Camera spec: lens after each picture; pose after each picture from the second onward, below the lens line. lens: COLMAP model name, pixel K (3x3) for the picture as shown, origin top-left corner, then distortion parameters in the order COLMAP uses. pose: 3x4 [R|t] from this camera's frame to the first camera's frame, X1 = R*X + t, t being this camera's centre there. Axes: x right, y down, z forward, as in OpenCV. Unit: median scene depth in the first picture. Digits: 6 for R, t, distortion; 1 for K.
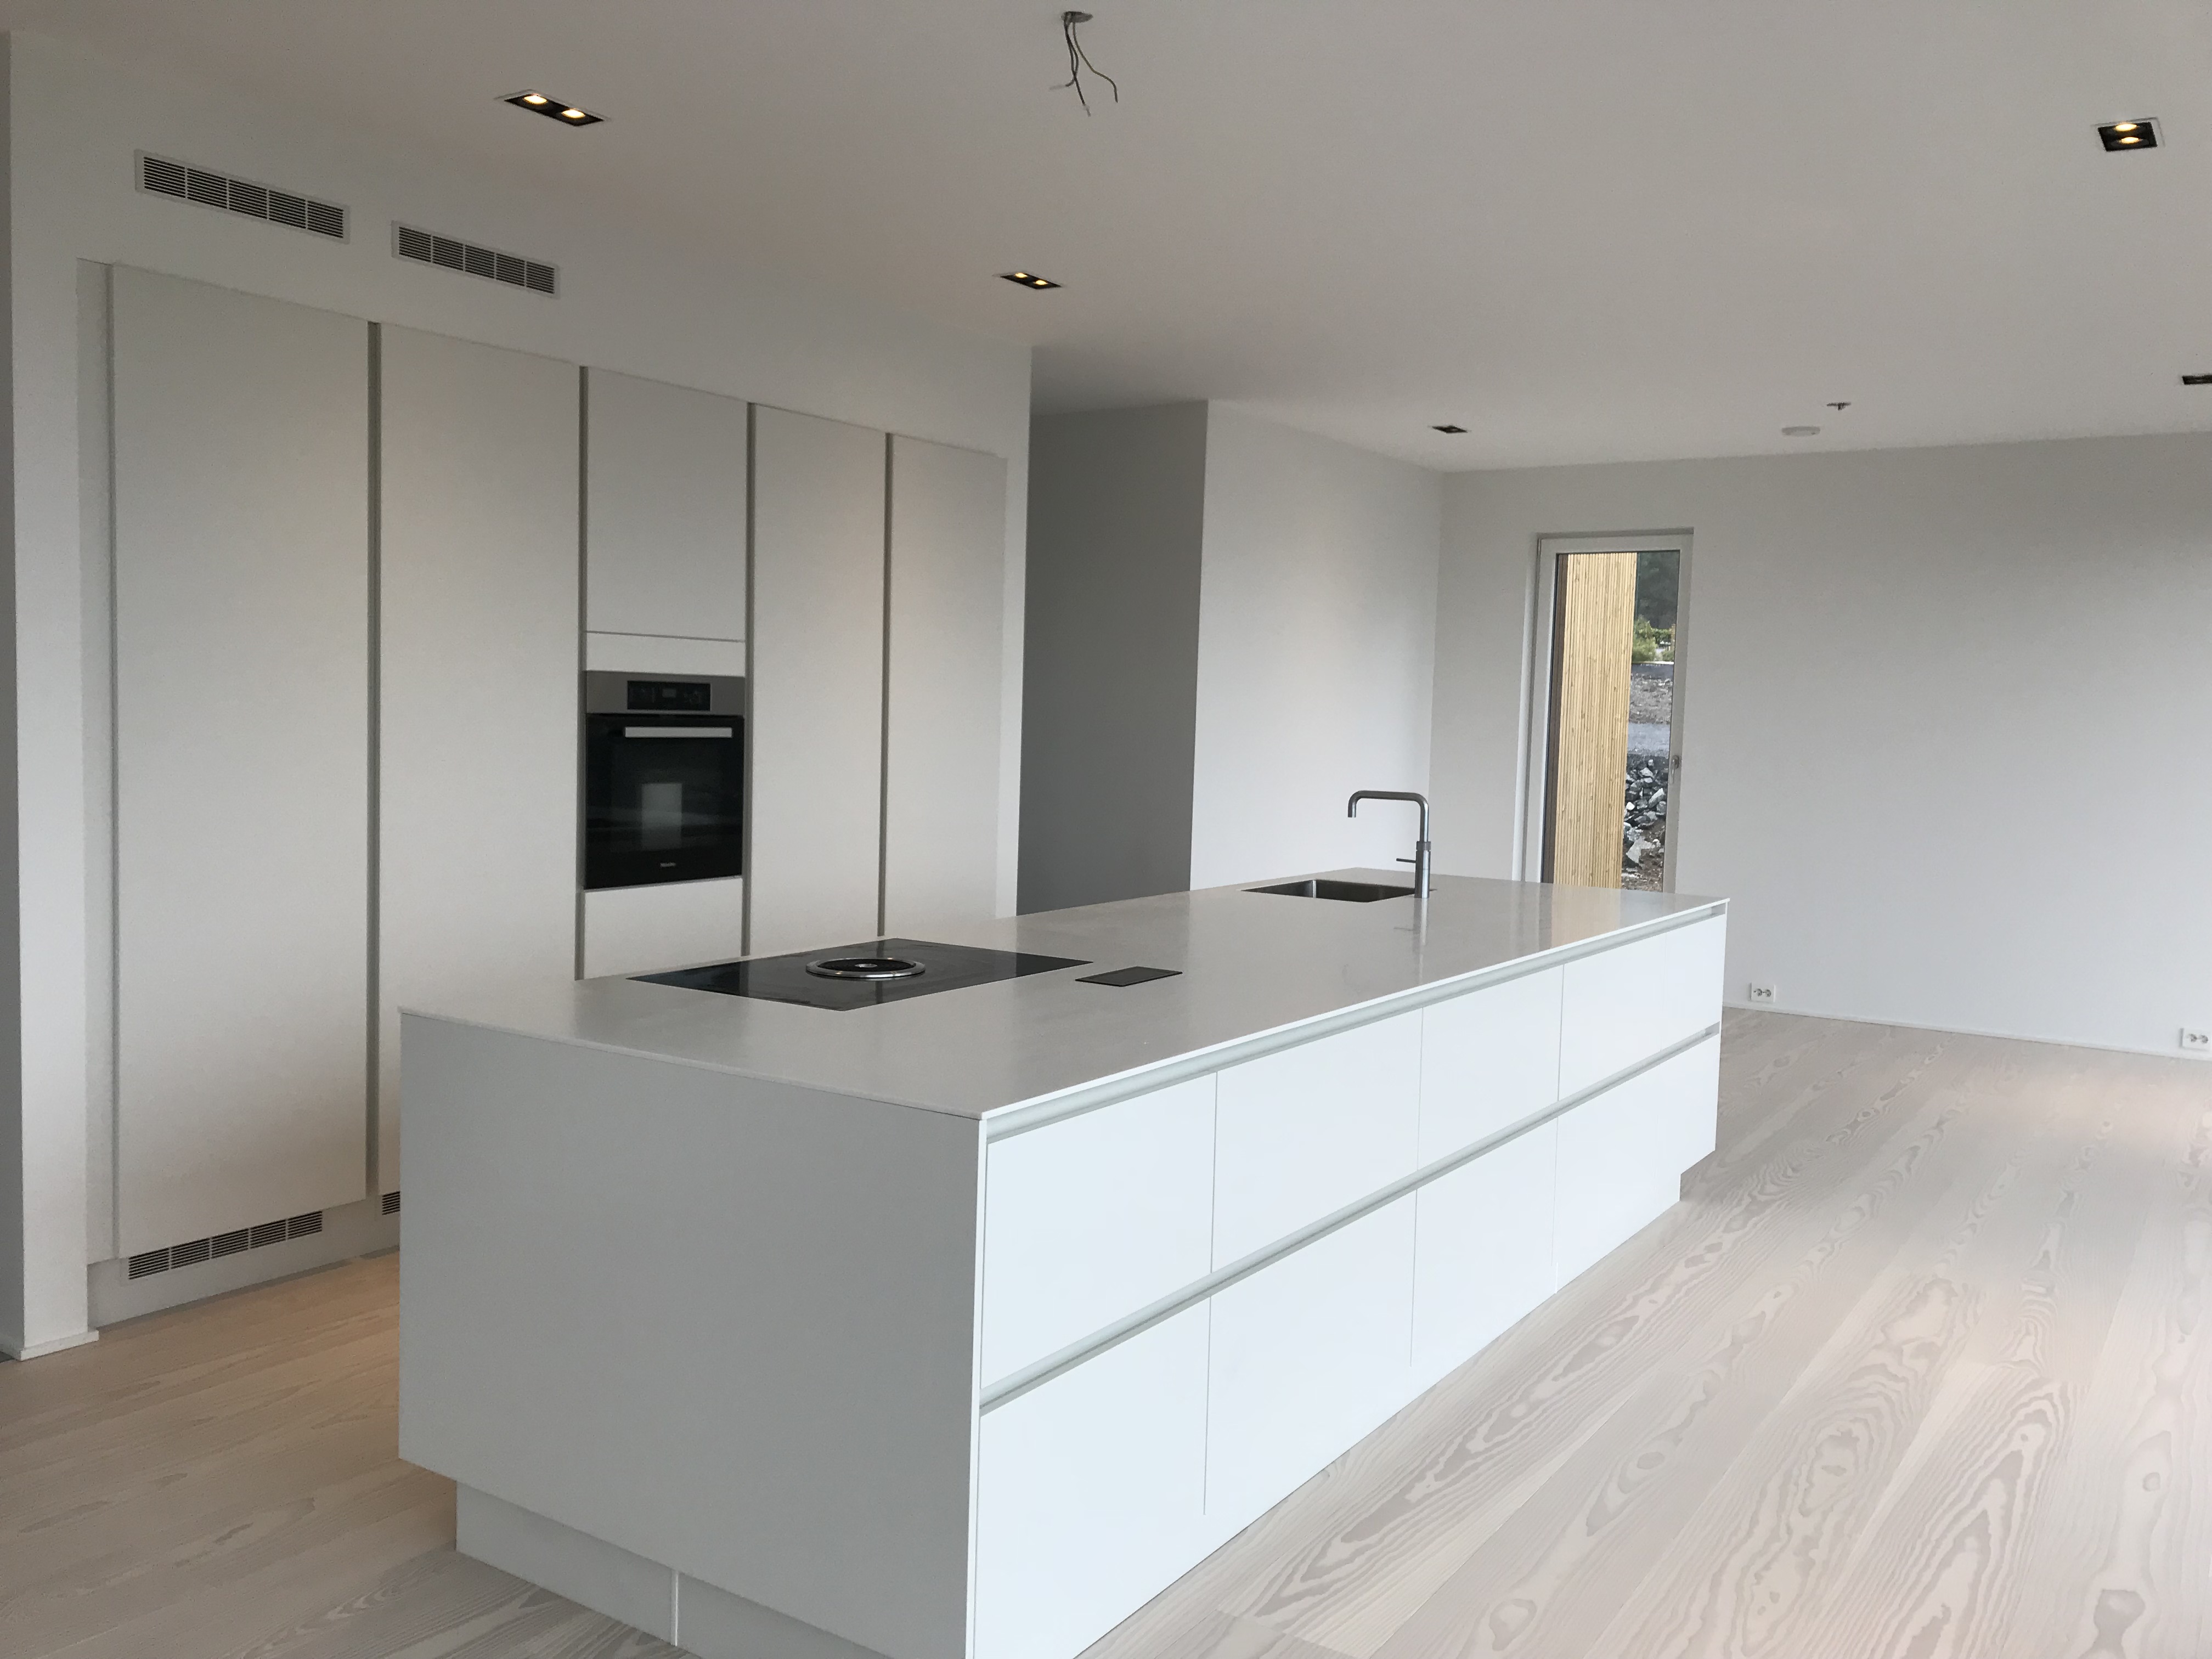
lens RADIAL K [[1861.5, 0, 1116.1], [0, 1861.5, 825.6], [0, 0, 1]] dist [0.061471, -0.073112]
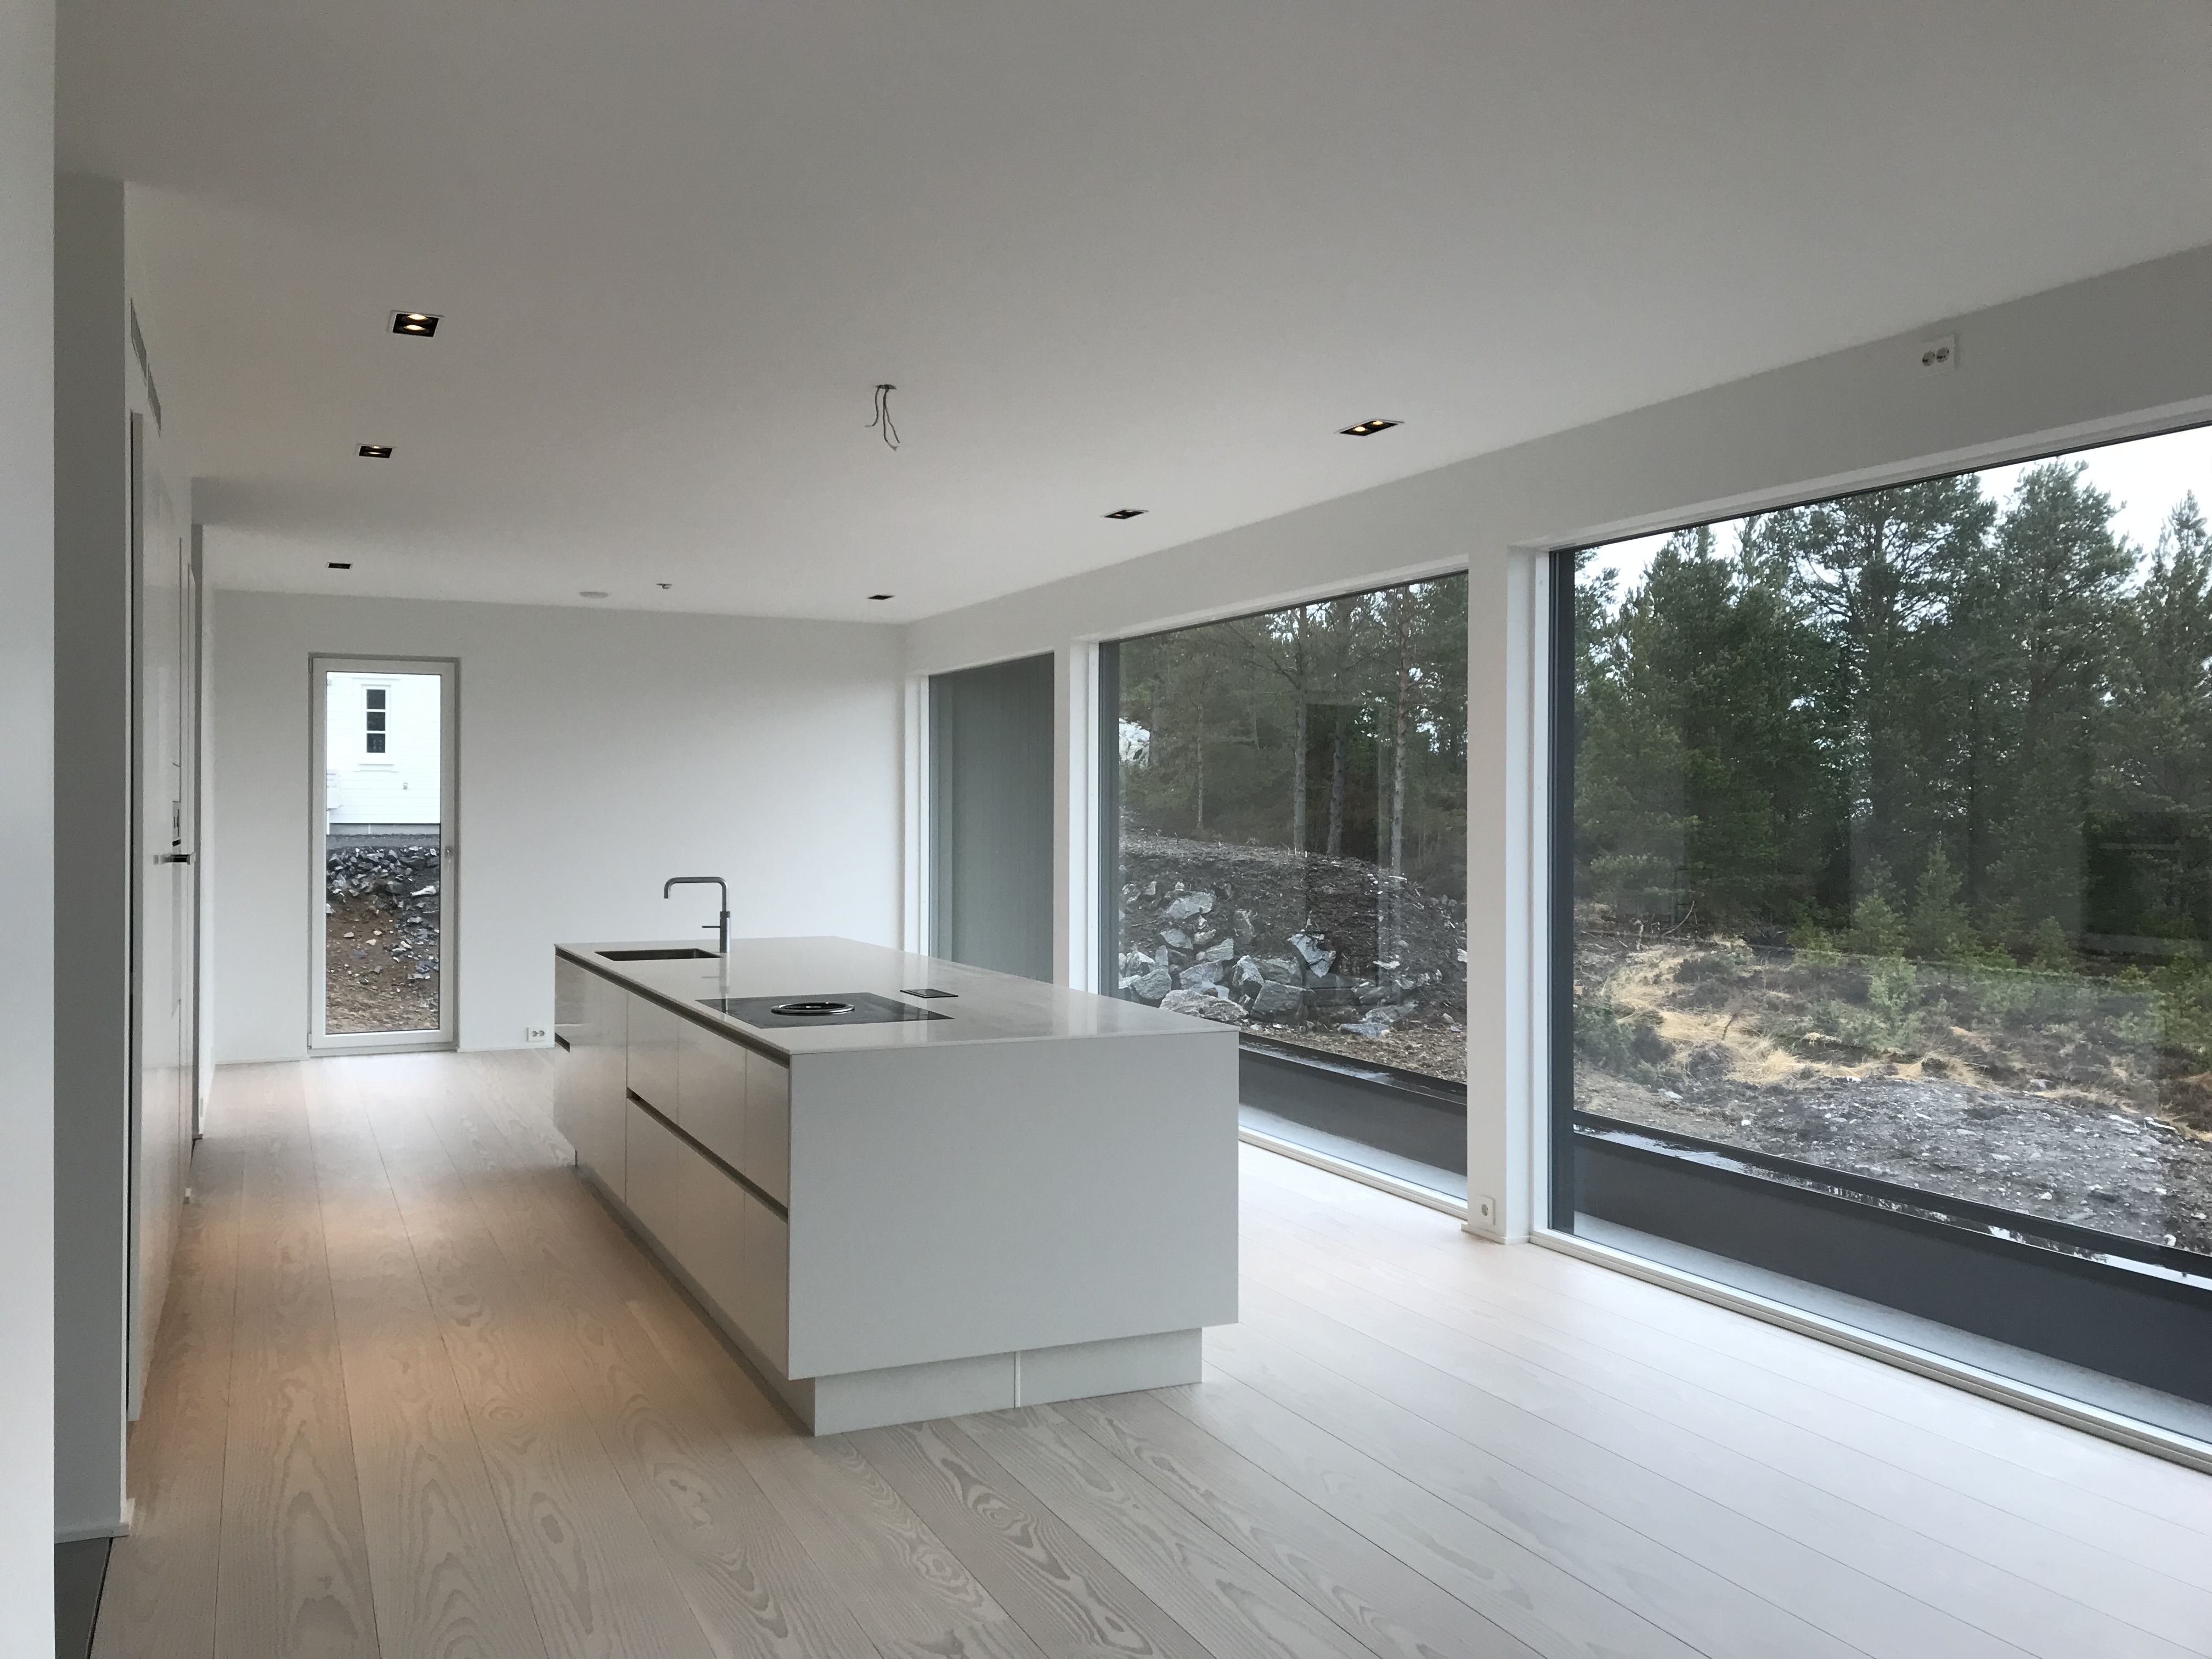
lens RADIAL K [[1861.5, 0, 1116.1], [0, 1861.5, 825.6], [0, 0, 1]] dist [0.061471, -0.073112]
pose [[0.515791, -0.032144, 0.856111, -0.857017], [0.068084, 0.997673, -0.003560, -0.029957], [-0.854005, 0.060123, 0.516780, 0.035389]]
